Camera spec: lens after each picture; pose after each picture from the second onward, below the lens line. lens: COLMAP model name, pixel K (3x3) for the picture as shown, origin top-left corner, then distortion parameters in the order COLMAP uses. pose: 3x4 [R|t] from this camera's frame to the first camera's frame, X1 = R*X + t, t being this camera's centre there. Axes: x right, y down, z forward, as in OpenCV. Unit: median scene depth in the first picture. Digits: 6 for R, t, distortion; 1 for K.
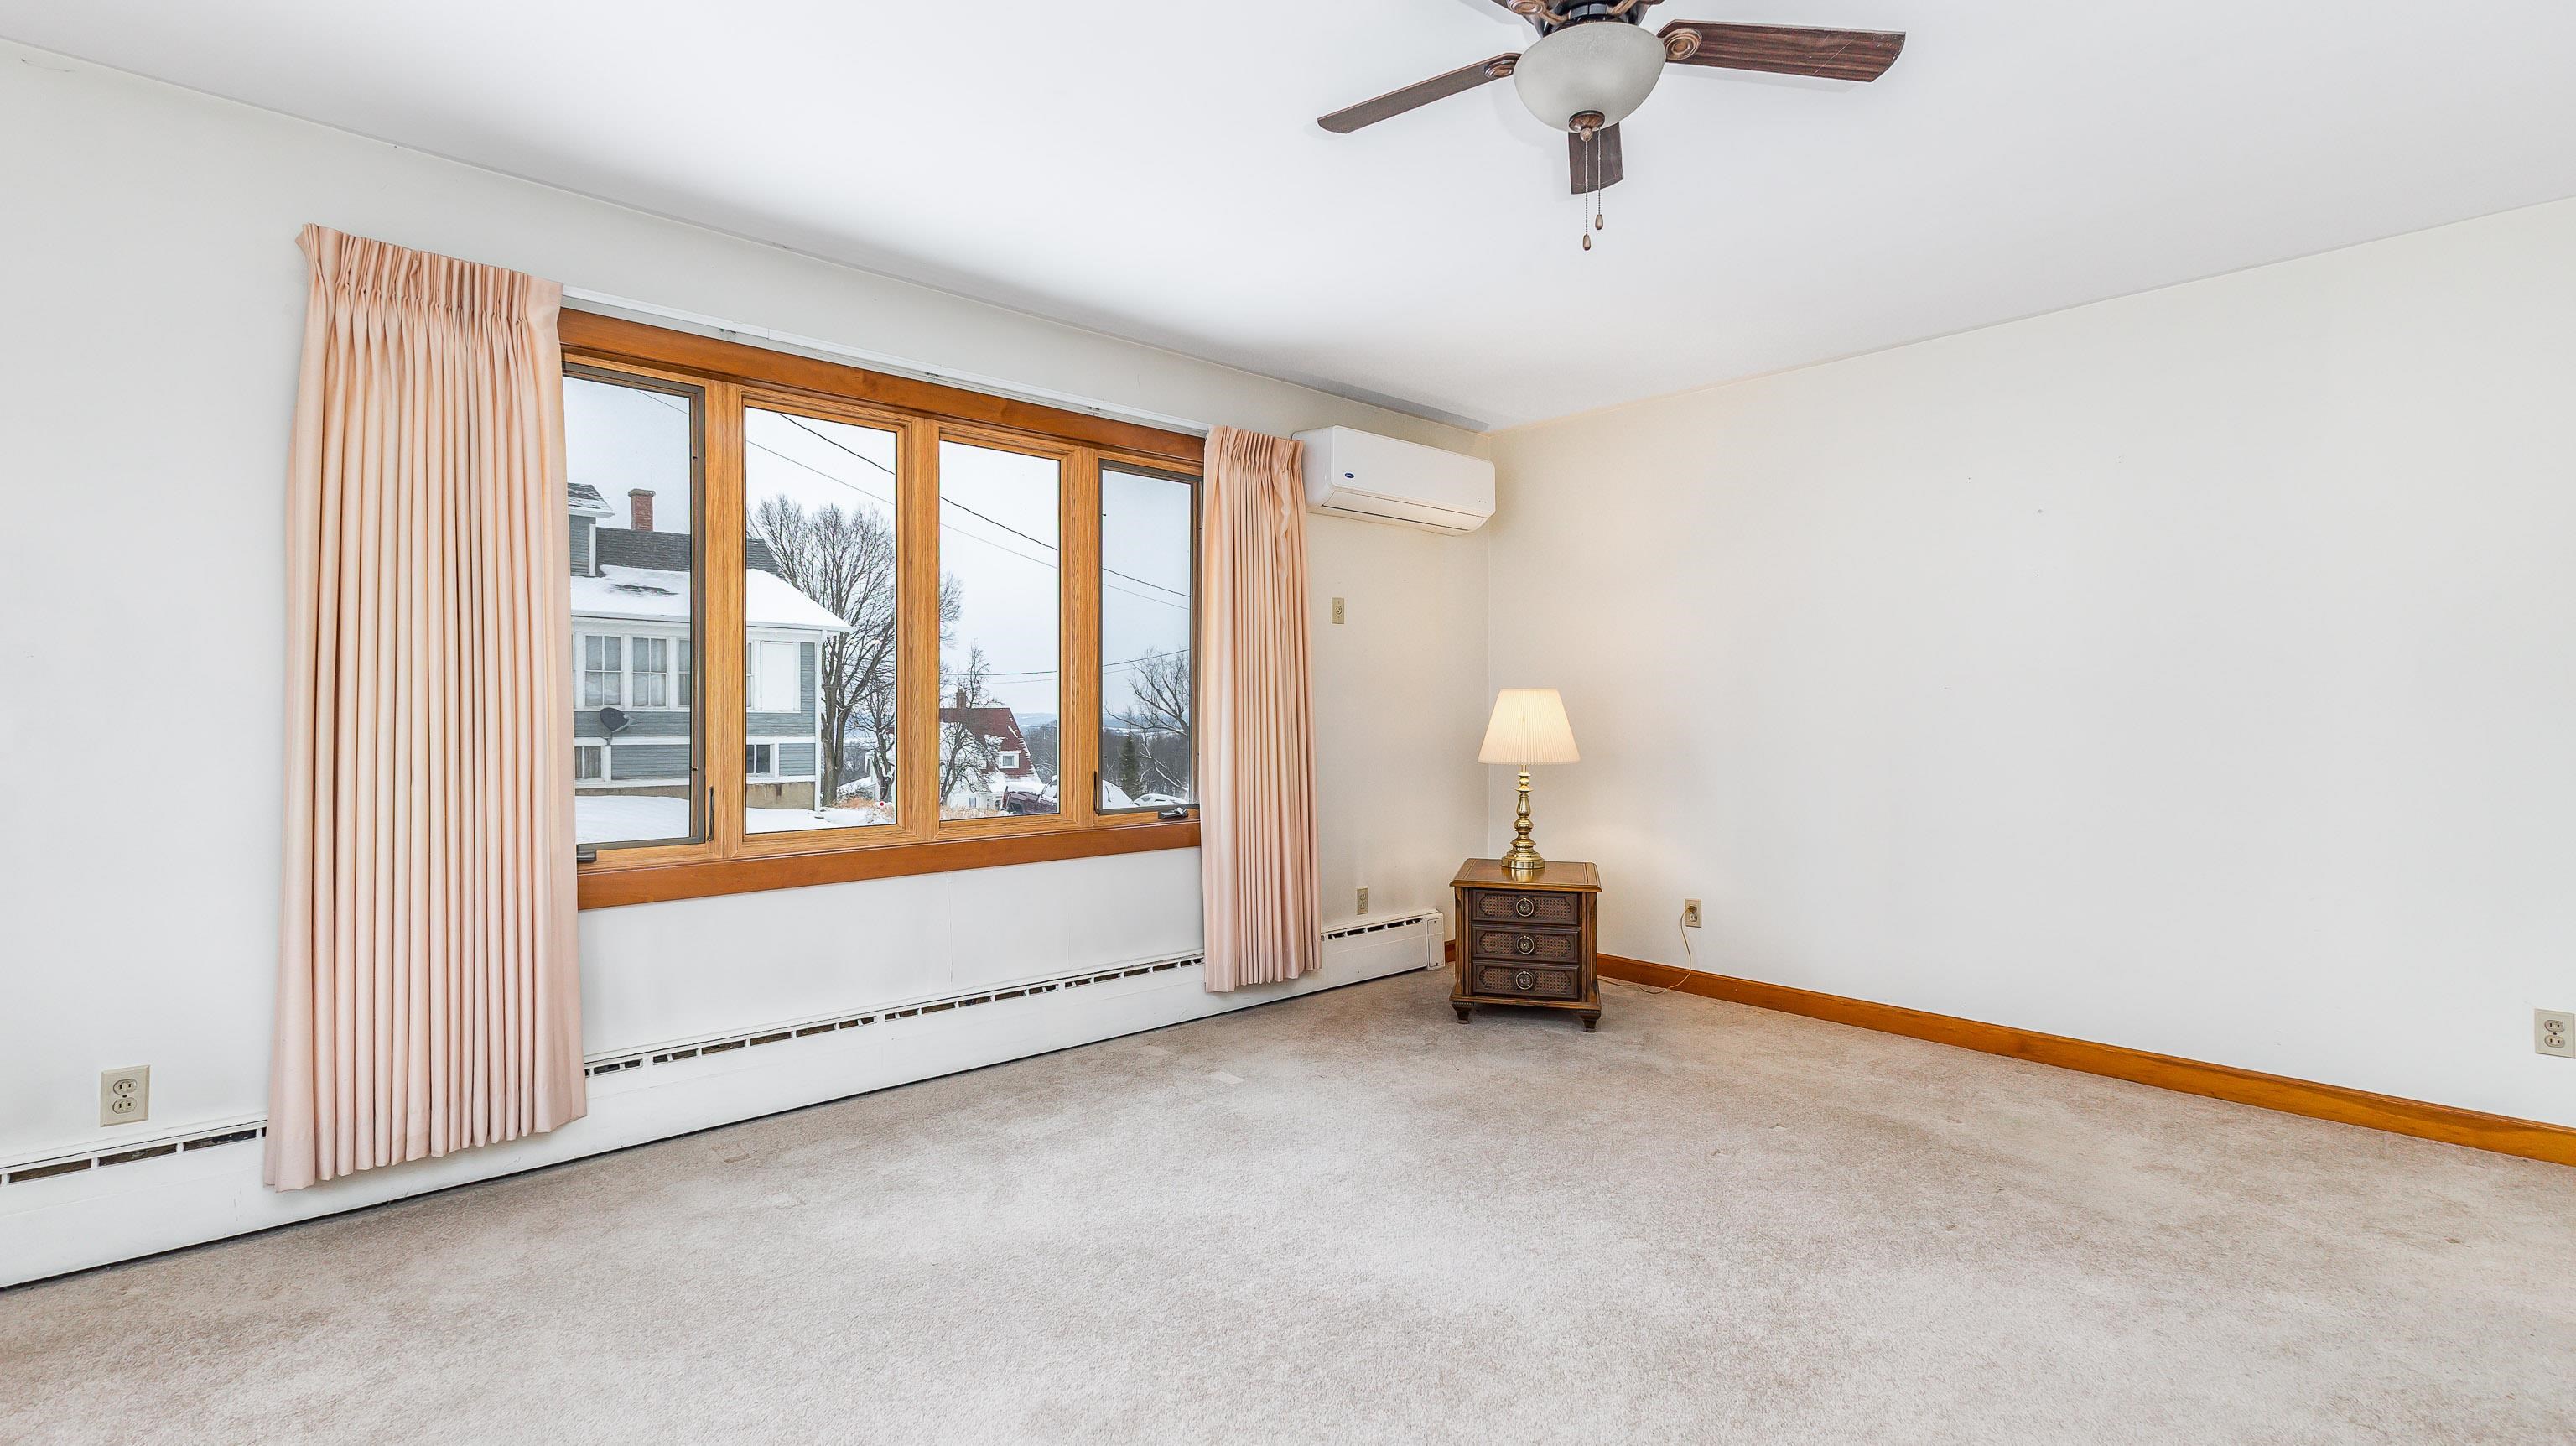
lens RADIAL K [[1139.0, 0, 1288.0], [0, 1139.0, 723.0], [0, 0, 1]] dist [0.011572, -0.000137]
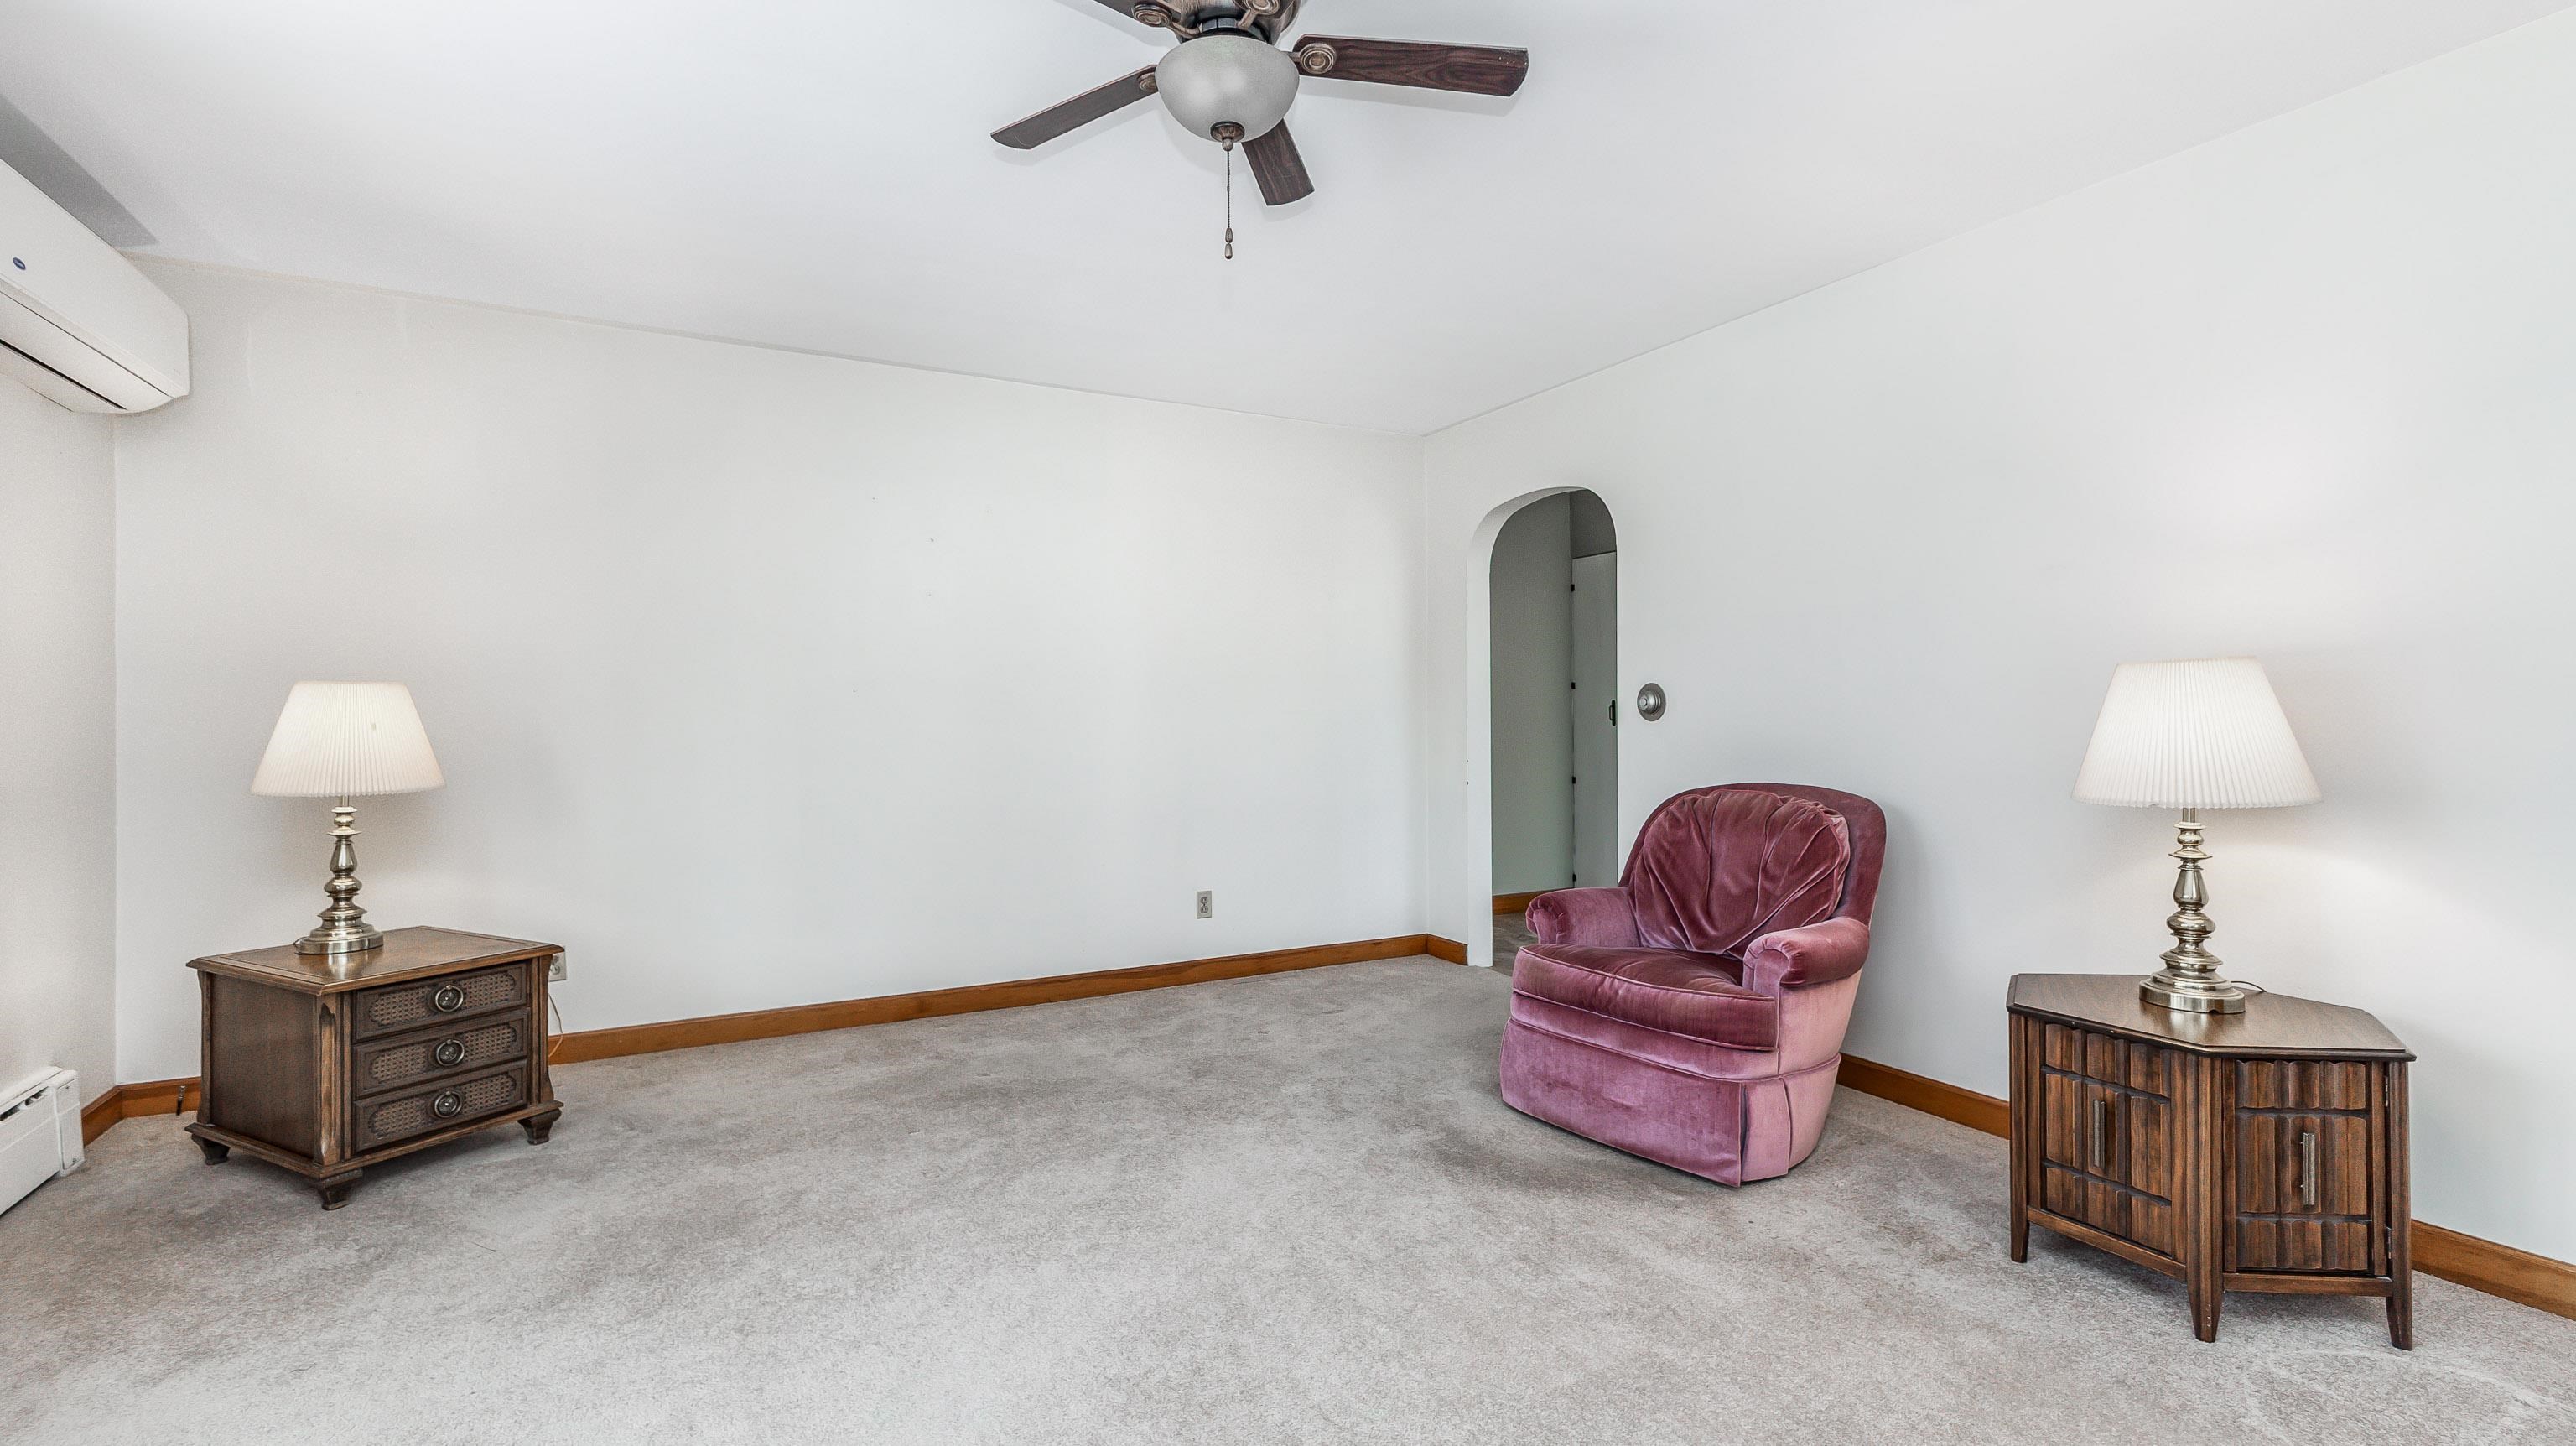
lens RADIAL K [[1139.0, 0, 1288.0], [0, 1139.0, 723.0], [0, 0, 1]] dist [0.011572, -0.000137]
pose [[0.253573, -0.010625, 0.967258, -0.347540], [0.014975, 0.999863, 0.007058, -0.002568], [-0.967200, 0.012695, 0.253697, 0.342558]]
